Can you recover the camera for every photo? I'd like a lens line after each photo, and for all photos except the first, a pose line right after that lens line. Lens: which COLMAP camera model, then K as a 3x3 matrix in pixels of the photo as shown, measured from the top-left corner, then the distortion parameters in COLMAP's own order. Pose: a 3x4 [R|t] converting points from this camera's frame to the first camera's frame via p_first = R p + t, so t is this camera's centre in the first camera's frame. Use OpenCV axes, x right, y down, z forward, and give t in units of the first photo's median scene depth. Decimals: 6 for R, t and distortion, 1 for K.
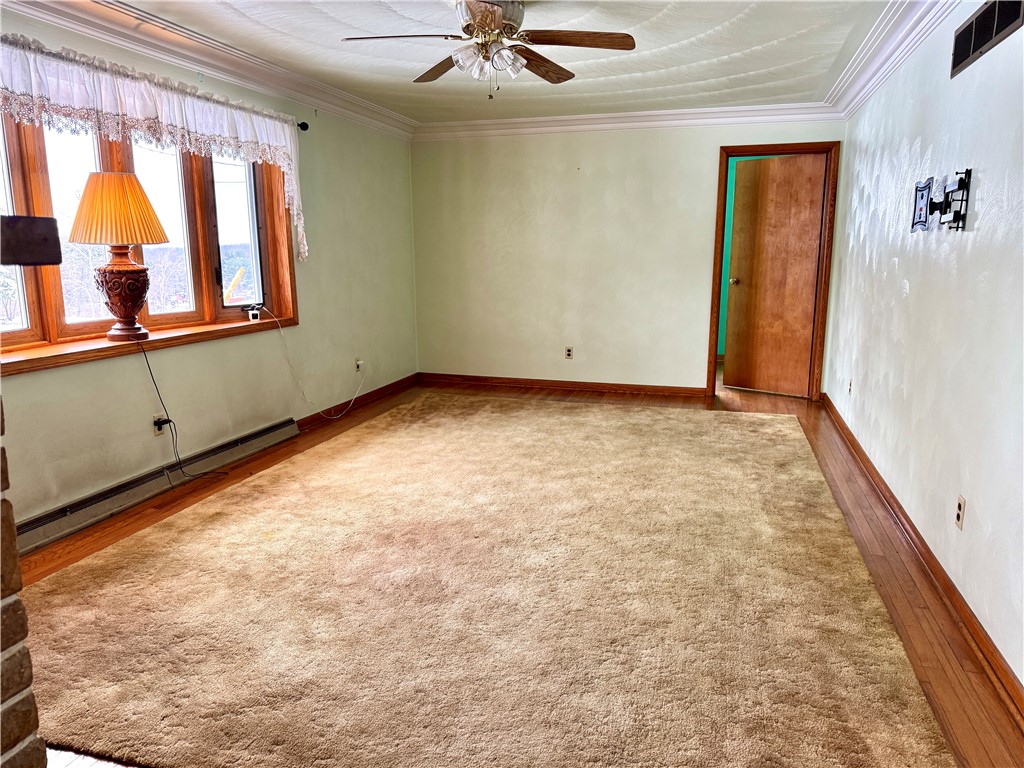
lens RADIAL K [[729.4, 0, 512.0], [0, 729.4, 384.0], [0, 0, 1]] dist [0.101766, -0.090984]
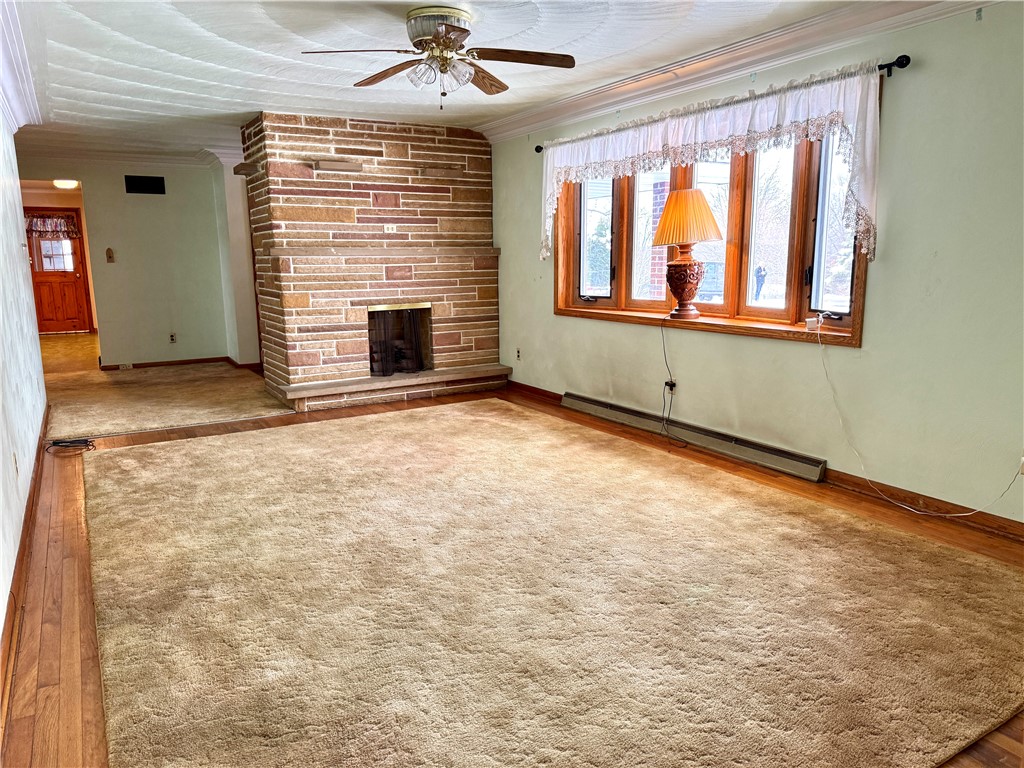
lens RADIAL K [[717.6, 0, 513.4], [0, 717.6, 387.5], [0, 0, 1]] dist [0.137274, -0.198735]
pose [[-0.683297, 0.141775, -0.716244, 0.569939], [-0.121132, 0.945361, 0.302687, -0.269824], [0.720022, 0.293585, -0.628789, 1.489542]]
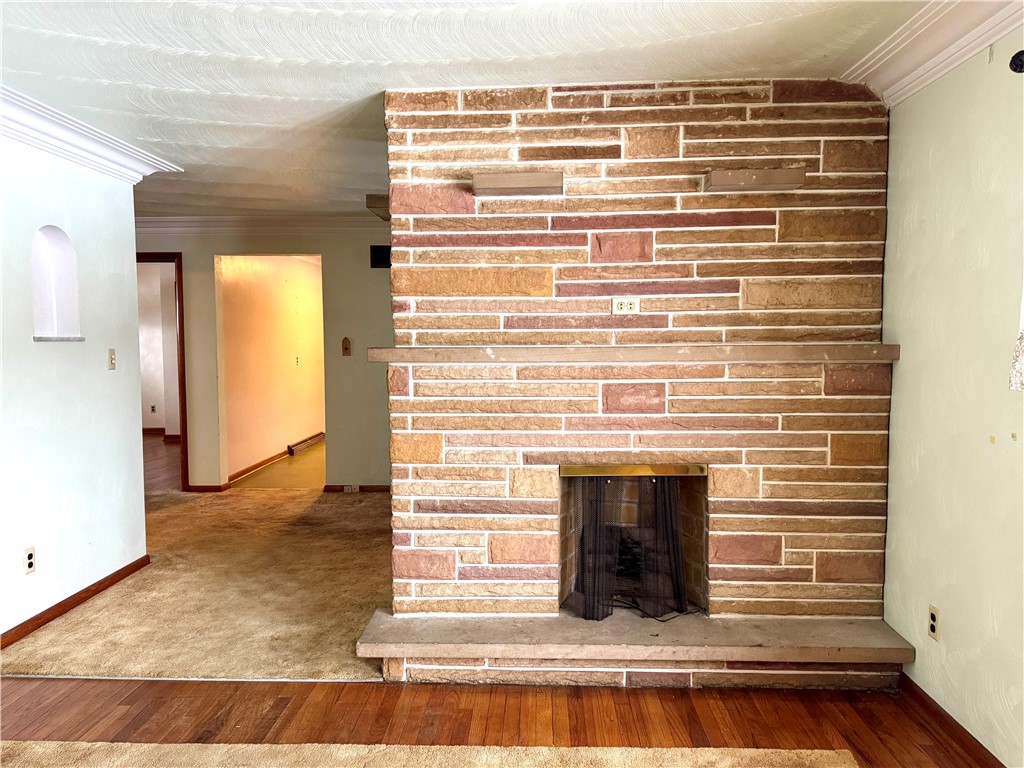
lens RADIAL K [[717.6, 0, 513.4], [0, 717.6, 387.5], [0, 0, 1]] dist [0.137274, -0.198735]
pose [[-0.968899, 0.021104, -0.246554, -0.094590], [-0.041266, 0.968625, 0.245076, -0.186715], [0.243991, 0.247628, -0.937629, 0.921787]]
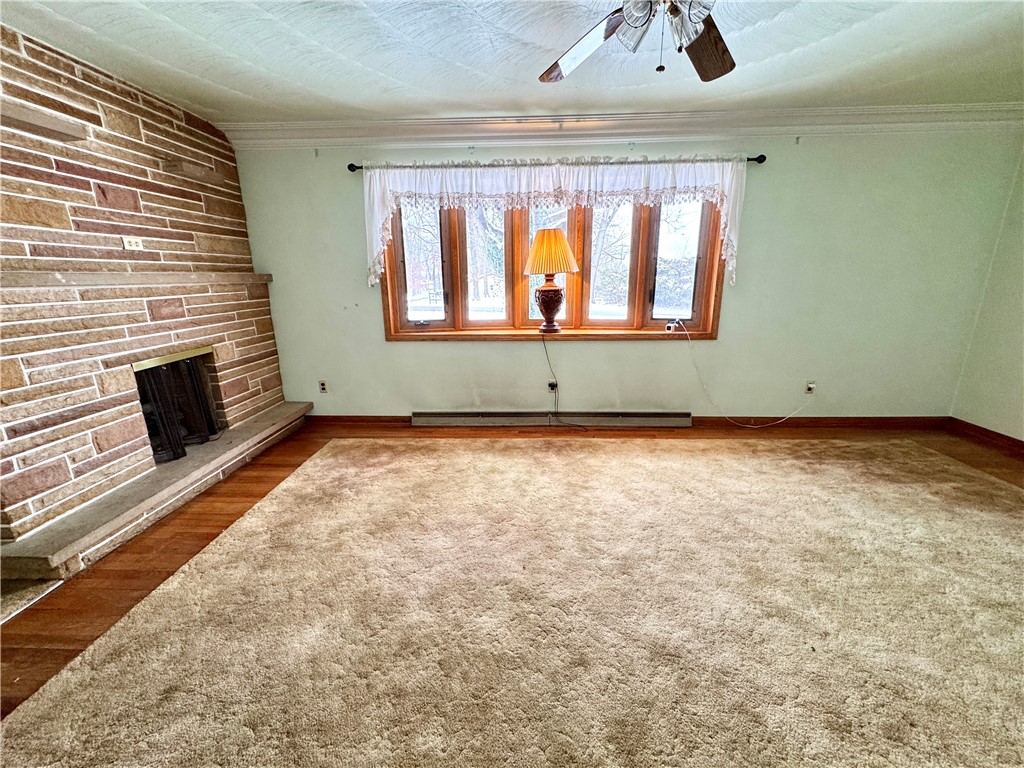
lens RADIAL K [[408.7, 0, 512.0], [0, 408.7, 384.0], [0, 0, 1]] dist [-0.000592, -0.000142]
pose [[0.239982, 0.245189, -0.939303, 0.320751], [-0.168245, 0.963441, 0.208505, -0.113932], [0.956087, 0.107996, 0.272461, 0.628831]]
